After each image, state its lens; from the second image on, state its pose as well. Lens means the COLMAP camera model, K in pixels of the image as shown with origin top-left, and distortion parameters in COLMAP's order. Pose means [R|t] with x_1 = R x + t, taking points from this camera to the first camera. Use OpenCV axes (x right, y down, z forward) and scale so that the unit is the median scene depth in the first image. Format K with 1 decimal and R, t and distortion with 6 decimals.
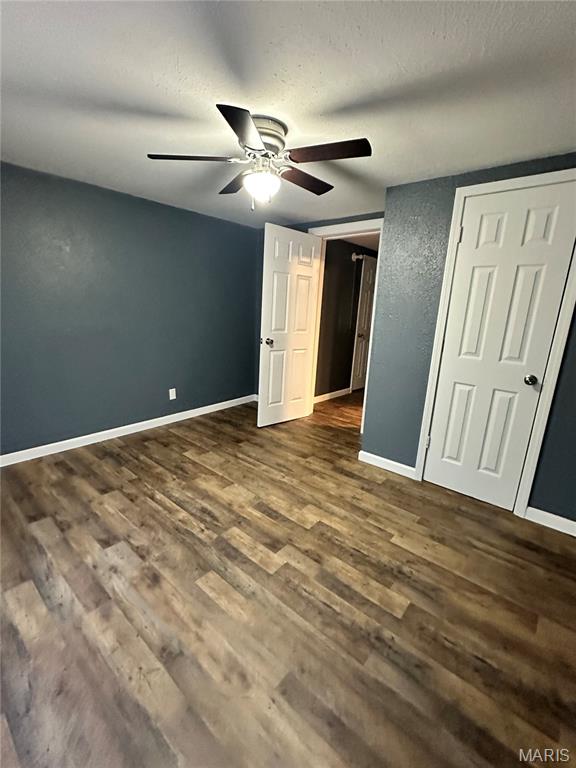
lens RADIAL K [[333.0, 0, 288.0], [0, 333.0, 384.0], [0, 0, 1]] dist [0.001983, 0.000614]
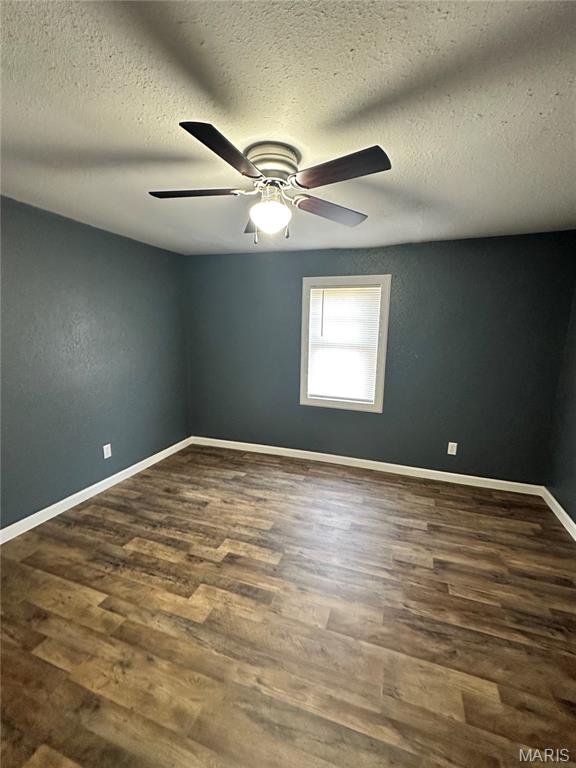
lens RADIAL K [[333.0, 0, 288.0], [0, 333.0, 384.0], [0, 0, 1]] dist [0.001983, 0.000614]
pose [[-0.932903, 0.001983, -0.360122, 0.169451], [-0.137293, 0.922506, 0.360740, -0.442175], [0.332930, 0.385978, -0.860337, 1.668471]]
